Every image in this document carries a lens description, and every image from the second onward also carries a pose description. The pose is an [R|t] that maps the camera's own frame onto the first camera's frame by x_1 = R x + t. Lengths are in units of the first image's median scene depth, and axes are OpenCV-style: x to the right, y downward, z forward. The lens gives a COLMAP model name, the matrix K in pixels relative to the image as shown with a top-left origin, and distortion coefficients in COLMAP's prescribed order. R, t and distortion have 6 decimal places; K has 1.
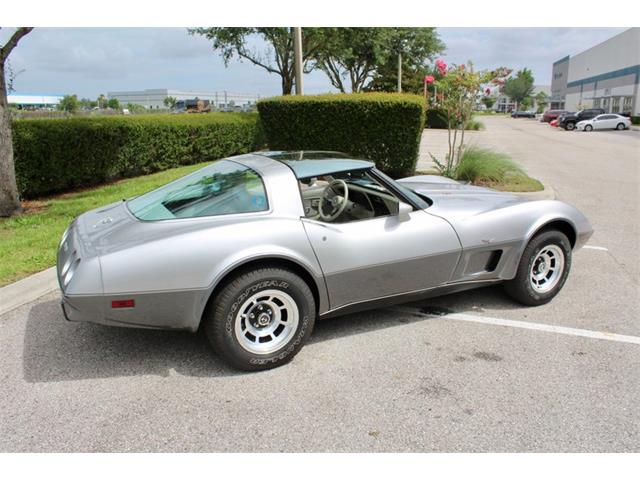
lens RADIAL K [[534.9, 0, 320.9], [0, 534.9, 240.3], [0, 0, 1]] dist [-0.164019, 0.142956]
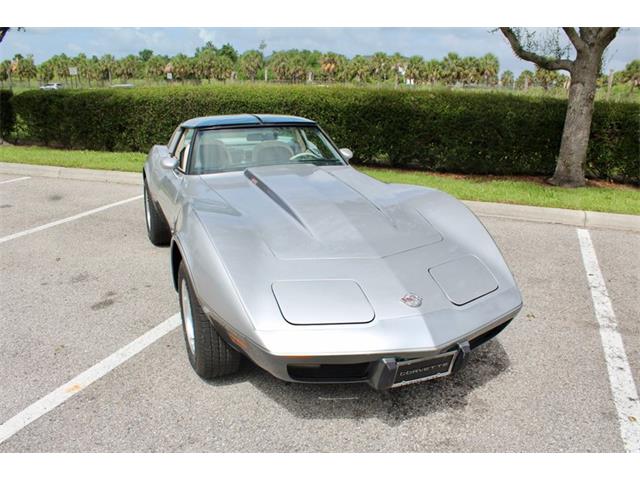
lens RADIAL K [[534.9, 0, 320.6], [0, 534.9, 240.3], [0, 0, 1]] dist [-0.164019, 0.142956]
pose [[-0.088832, 0.285137, -0.954362, 0.423189], [-0.267108, 0.916235, 0.298608, -0.113034], [0.959564, 0.281444, -0.005229, 0.465652]]
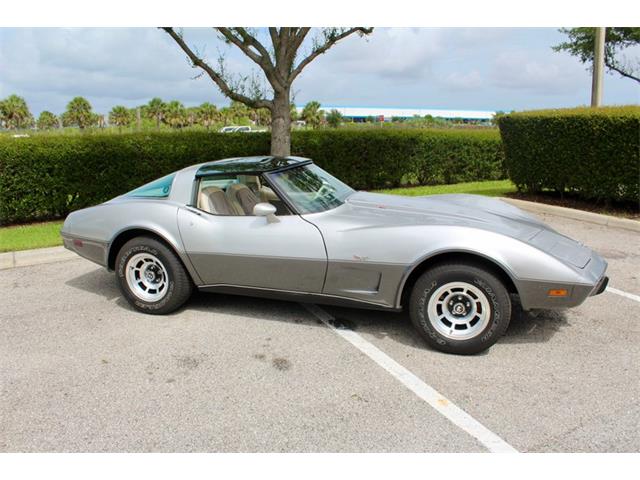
lens RADIAL K [[534.9, 0, 321.4], [0, 534.9, 236.2], [0, 0, 1]] dist [-0.164019, 0.142956]
pose [[0.701068, 0.140769, -0.699062, 0.348232], [-0.166725, 0.985508, 0.031247, -0.020618], [0.693330, 0.094645, 0.714378, 0.103791]]
